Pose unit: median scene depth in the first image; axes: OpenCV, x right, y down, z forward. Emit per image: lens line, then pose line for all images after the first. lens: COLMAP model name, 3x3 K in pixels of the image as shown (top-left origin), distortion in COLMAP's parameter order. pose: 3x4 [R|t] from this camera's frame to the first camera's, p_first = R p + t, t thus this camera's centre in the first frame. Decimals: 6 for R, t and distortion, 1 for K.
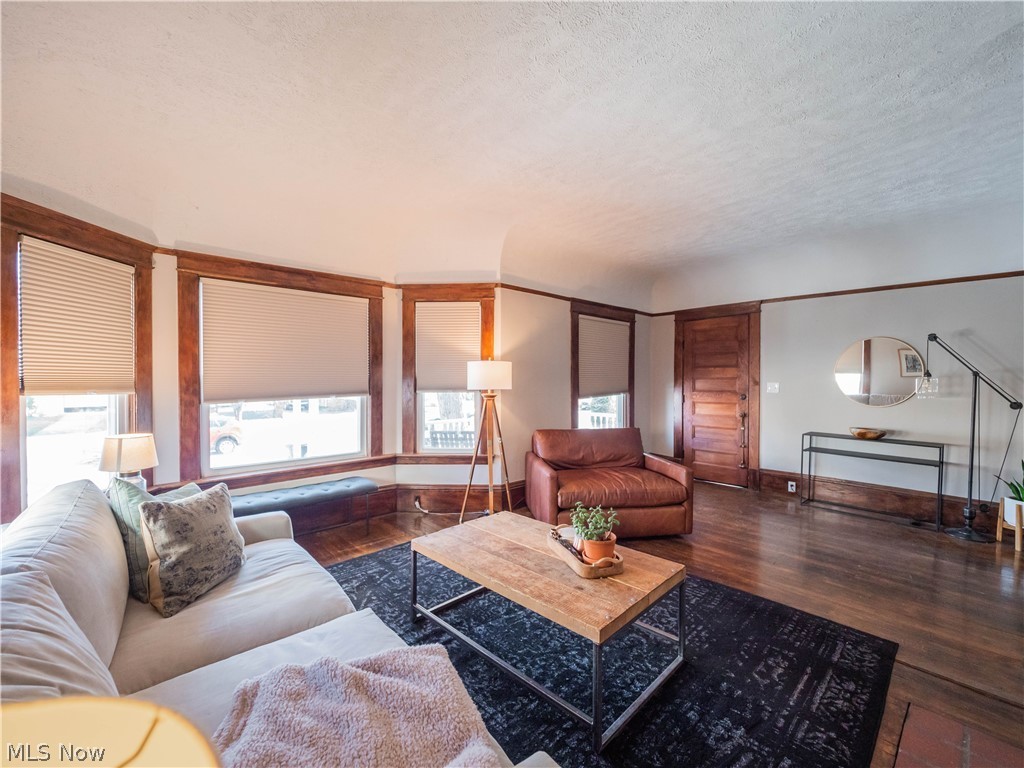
lens RADIAL K [[433.4, 0, 513.6], [0, 433.4, 385.1], [0, 0, 1]] dist [0.003423, -0.002828]
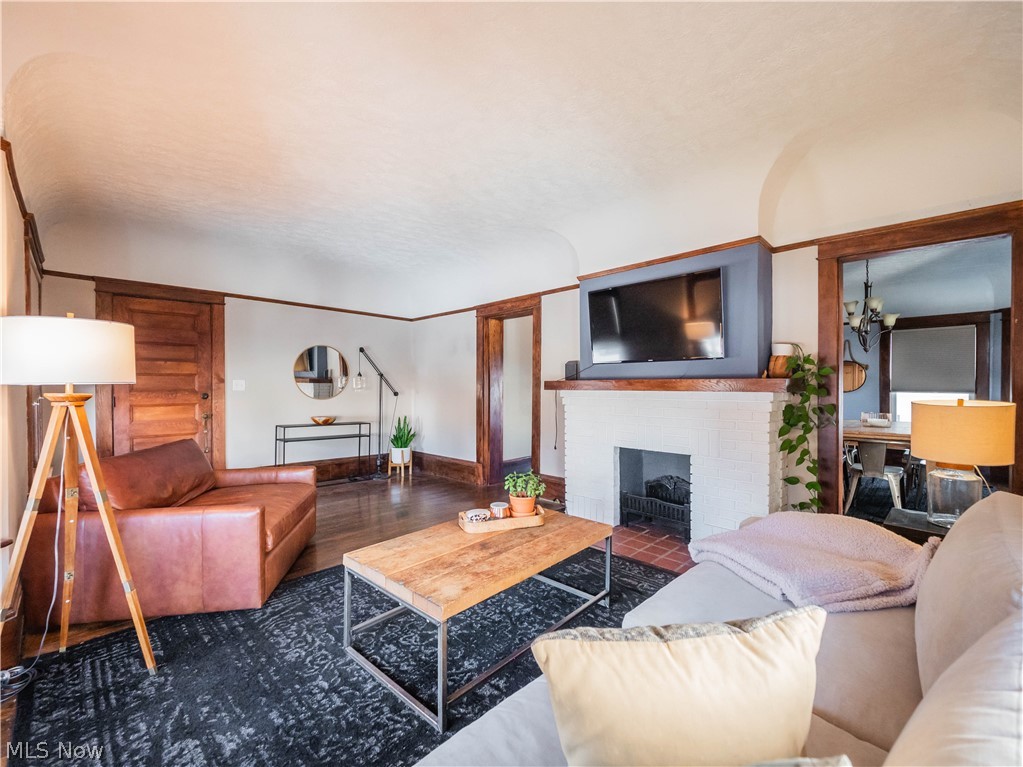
lens RADIAL K [[433.0, 0, 514.5], [0, 433.0, 387.7], [0, 0, 1]] dist [0.003423, -0.002828]
pose [[-0.051738, -0.003453, 0.998655, -0.491204], [0.010829, 0.999933, 0.004019, 0.016743], [-0.998602, 0.011023, -0.051698, 0.514255]]
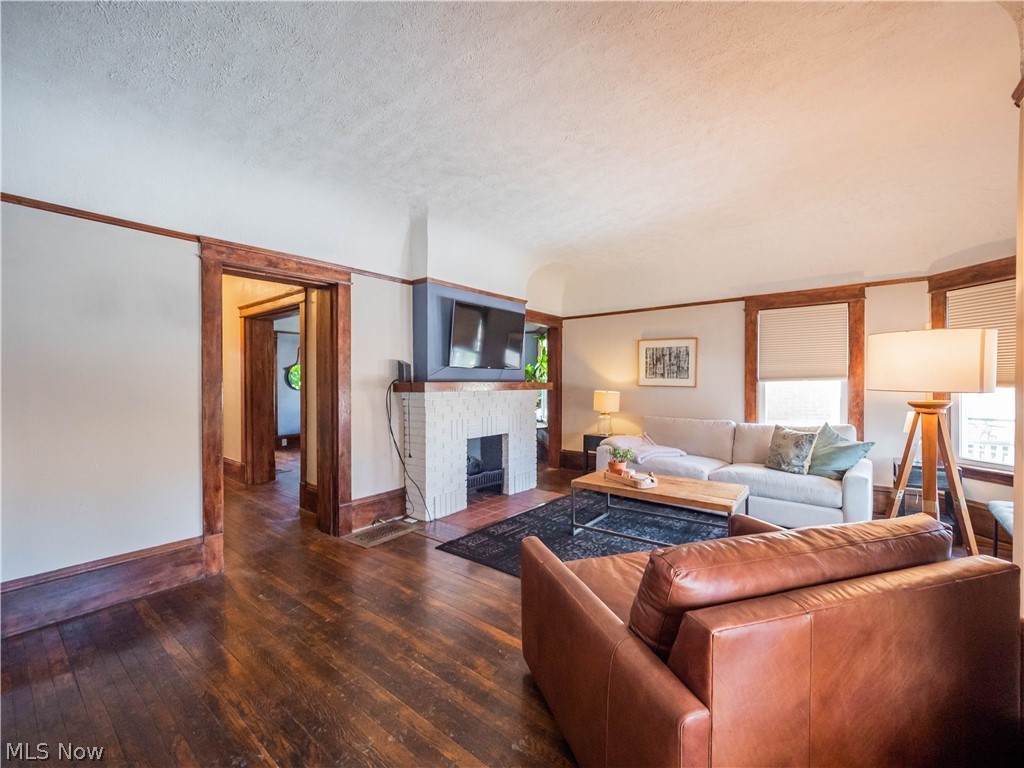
lens RADIAL K [[433.4, 0, 513.4], [0, 433.4, 386.1], [0, 0, 1]] dist [0.003423, -0.002828]
pose [[-0.990673, 0.001298, -0.136253, 0.424178], [-0.001080, 0.999848, 0.017375, -0.003312], [0.136255, 0.017360, -0.990522, 1.305973]]
